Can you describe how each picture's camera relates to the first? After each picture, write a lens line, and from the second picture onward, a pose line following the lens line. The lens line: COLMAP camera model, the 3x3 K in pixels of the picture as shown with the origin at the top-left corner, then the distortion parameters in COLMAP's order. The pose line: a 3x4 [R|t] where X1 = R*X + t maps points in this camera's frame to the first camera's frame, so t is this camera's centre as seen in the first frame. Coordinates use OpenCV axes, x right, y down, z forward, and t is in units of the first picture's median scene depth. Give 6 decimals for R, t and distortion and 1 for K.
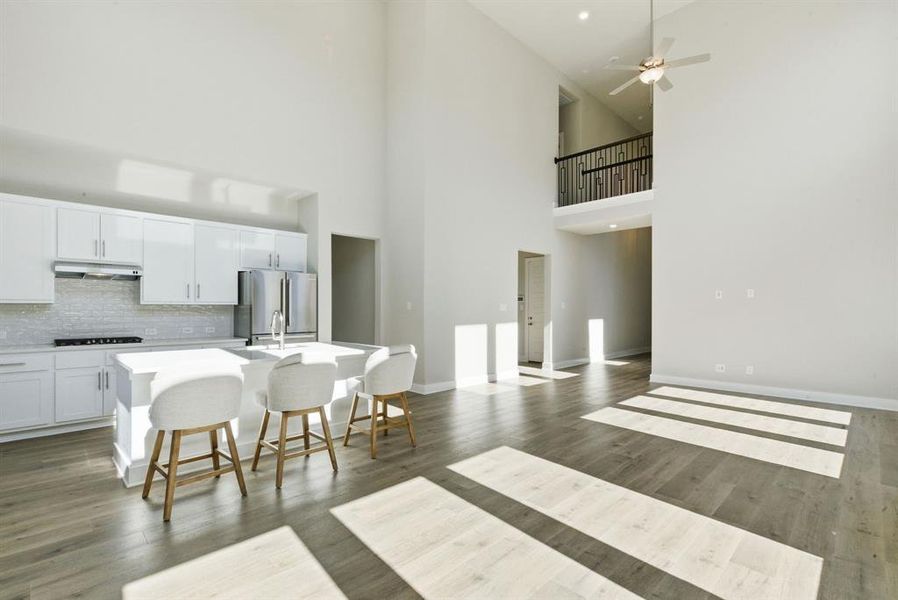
lens RADIAL K [[416.6, 0, 447.4], [0, 416.6, 306.7], [0, 0, 1]] dist [-0.002442, -0.000553]
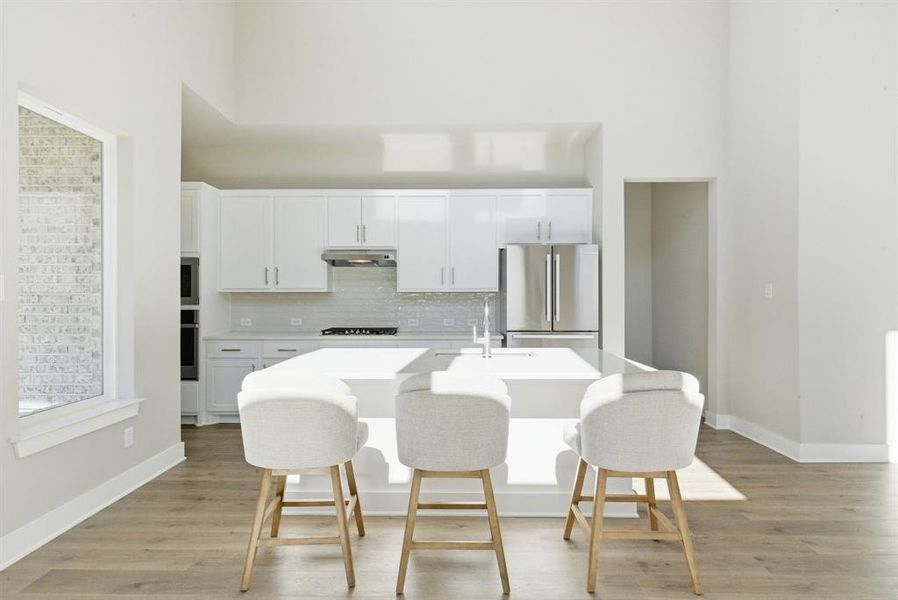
lens RADIAL K [[485.3, 0, 449.0], [0, 485.3, 300.0], [0, 0, 1]] dist [0.002004, -0.000730]
pose [[0.702904, 0.000976, -0.711284, 0.082391], [0.004574, 0.999972, 0.005892, 0.005677], [0.711270, -0.007395, 0.702880, 0.330893]]
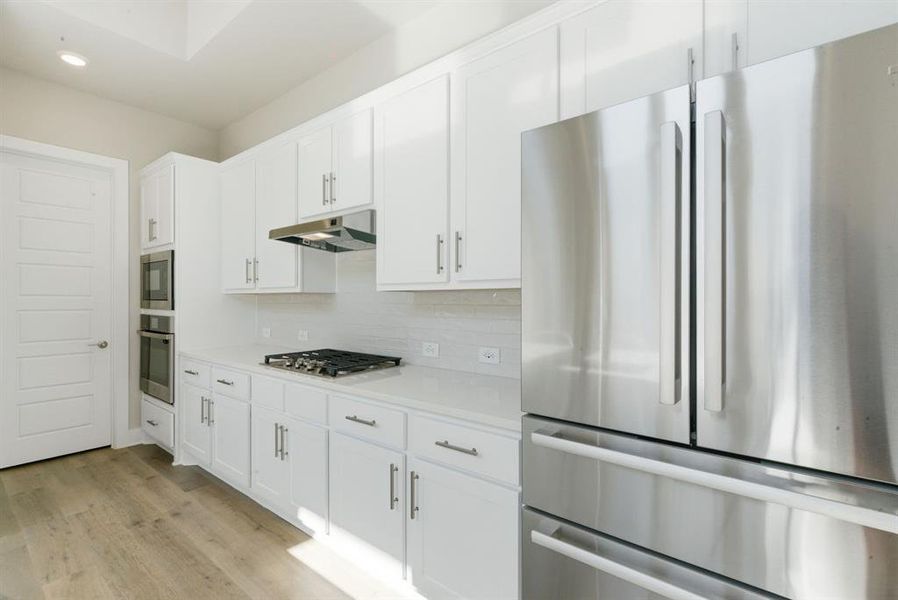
lens RADIAL K [[409.4, 0, 444.7], [0, 409.4, 298.8], [0, 0, 1]] dist [-0.000960, -0.000777]
pose [[0.109156, 0.000451, -0.994025, -0.262425], [0.005912, 0.999982, 0.001103, 0.002794], [0.994007, -0.005997, 0.109151, 0.982894]]
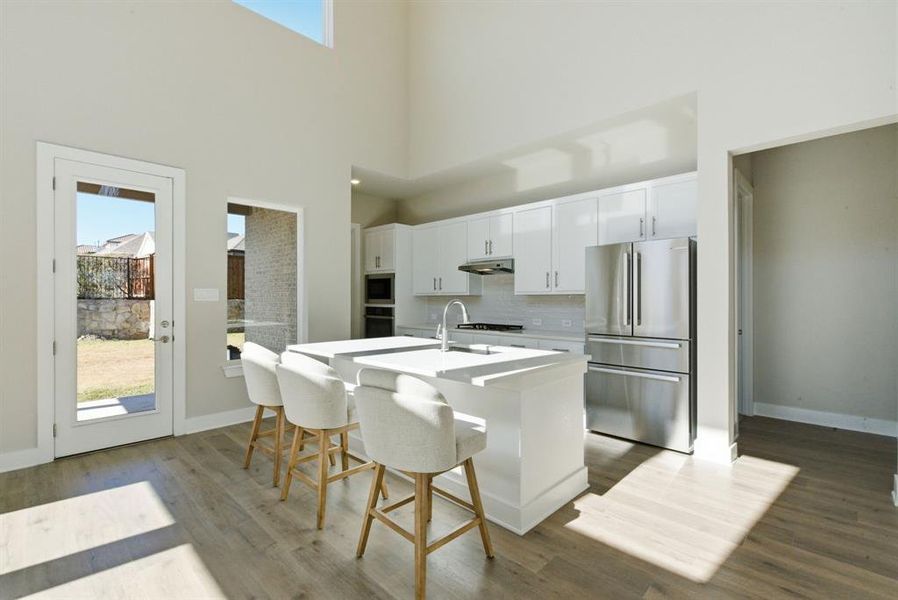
lens RADIAL K [[409.4, 0, 444.7], [0, 409.4, 298.8], [0, 0, 1]] dist [-0.000960, -0.000777]
pose [[0.012429, -0.001559, -0.999922, 0.274348], [0.002984, 0.999994, -0.001522, 0.005160], [0.999918, -0.002965, 0.012434, 0.778611]]
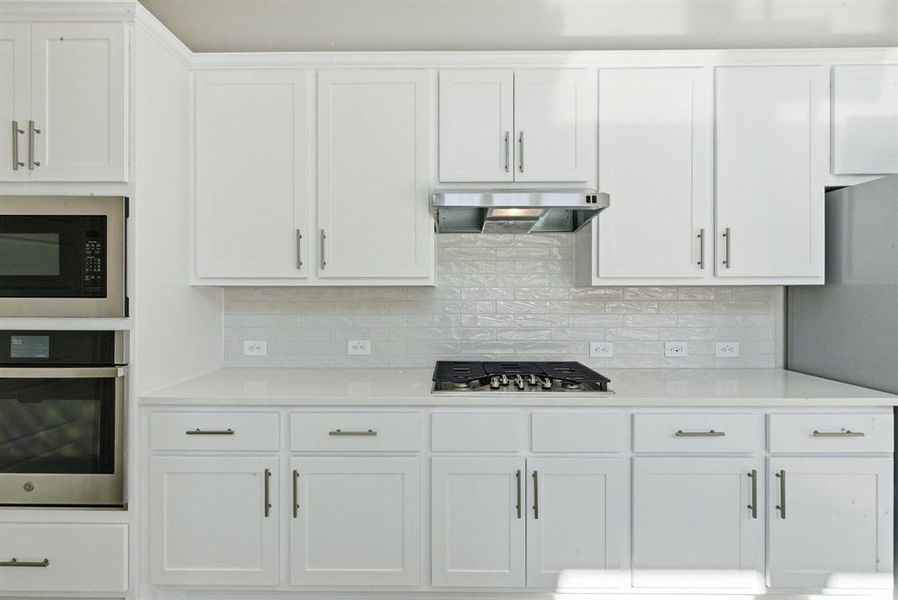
lens RADIAL K [[409.4, 0, 444.7], [0, 409.4, 298.8], [0, 0, 1]] dist [-0.000960, -0.000777]
pose [[0.703617, 0.002018, -0.710577, -0.535654], [0.004923, 0.999958, 0.007715, 0.003227], [0.710563, -0.008926, 0.703577, 0.599037]]
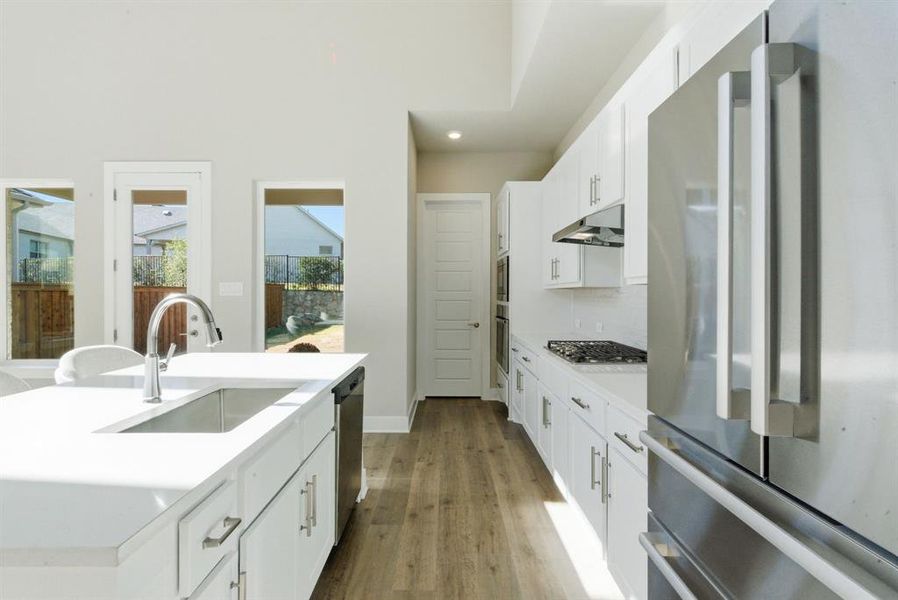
lens RADIAL K [[414.7, 0, 447.9], [0, 414.7, 293.8], [0, 0, 1]] dist [-0.000617, -0.000088]
pose [[-0.705431, -0.002634, -0.708774, -0.254766], [0.000519, 0.999991, -0.004233, 0.006000], [0.708779, -0.003354, -0.705423, 1.136704]]
